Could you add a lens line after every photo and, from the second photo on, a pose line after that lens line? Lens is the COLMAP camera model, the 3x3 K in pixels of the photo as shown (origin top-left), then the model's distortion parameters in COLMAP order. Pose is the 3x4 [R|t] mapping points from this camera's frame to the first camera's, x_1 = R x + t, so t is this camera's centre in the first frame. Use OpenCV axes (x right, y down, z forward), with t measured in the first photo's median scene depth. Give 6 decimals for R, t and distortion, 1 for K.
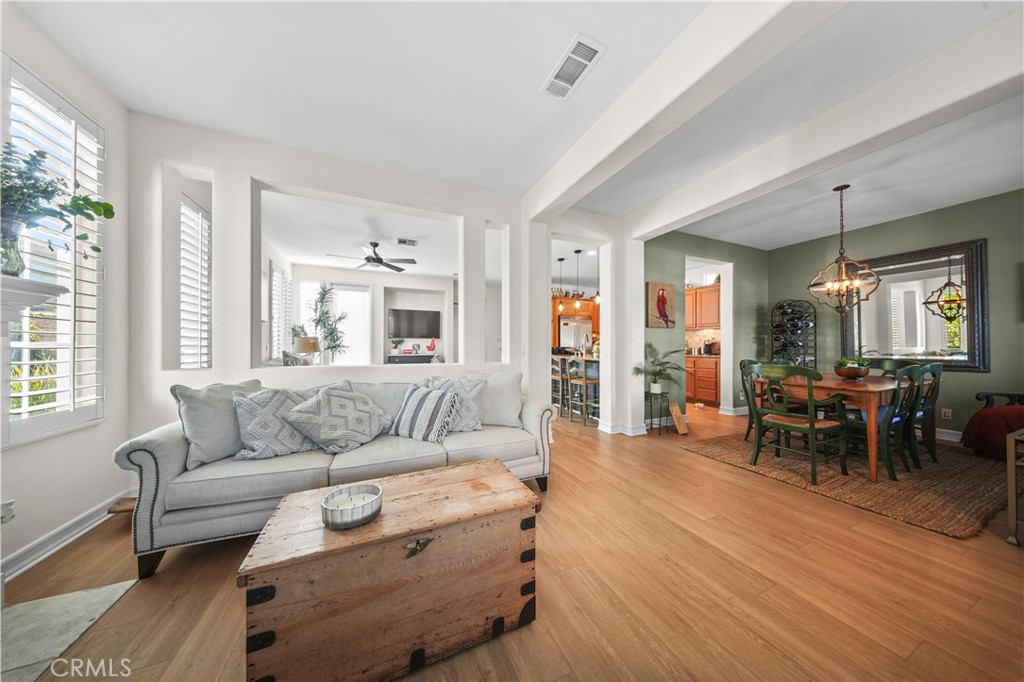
lens RADIAL K [[301.1, 0, 511.5], [0, 301.1, 342.2], [0, 0, 1]] dist [-0.000191, 0.000021]
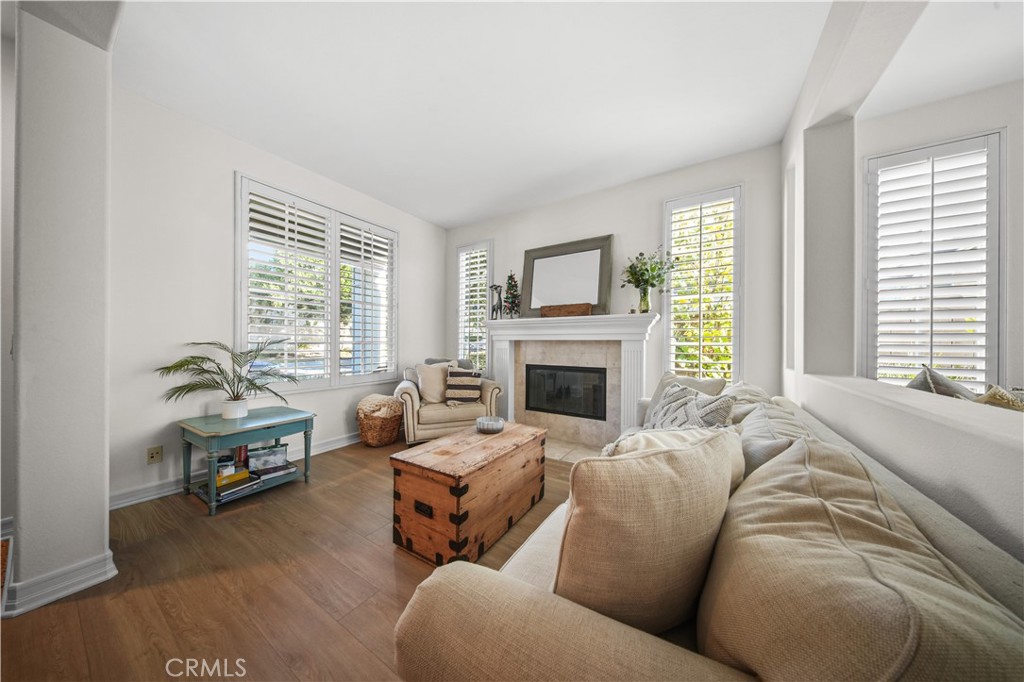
lens RADIAL K [[301.1, 0, 514.4], [0, 301.1, 342.2], [0, 0, 1]] dist [-0.000191, 0.000021]
pose [[-0.820273, 0.001998, -0.571968, 0.359420], [0.005438, 0.999976, -0.004306, 0.017880], [0.571946, -0.006642, -0.820264, 2.120163]]
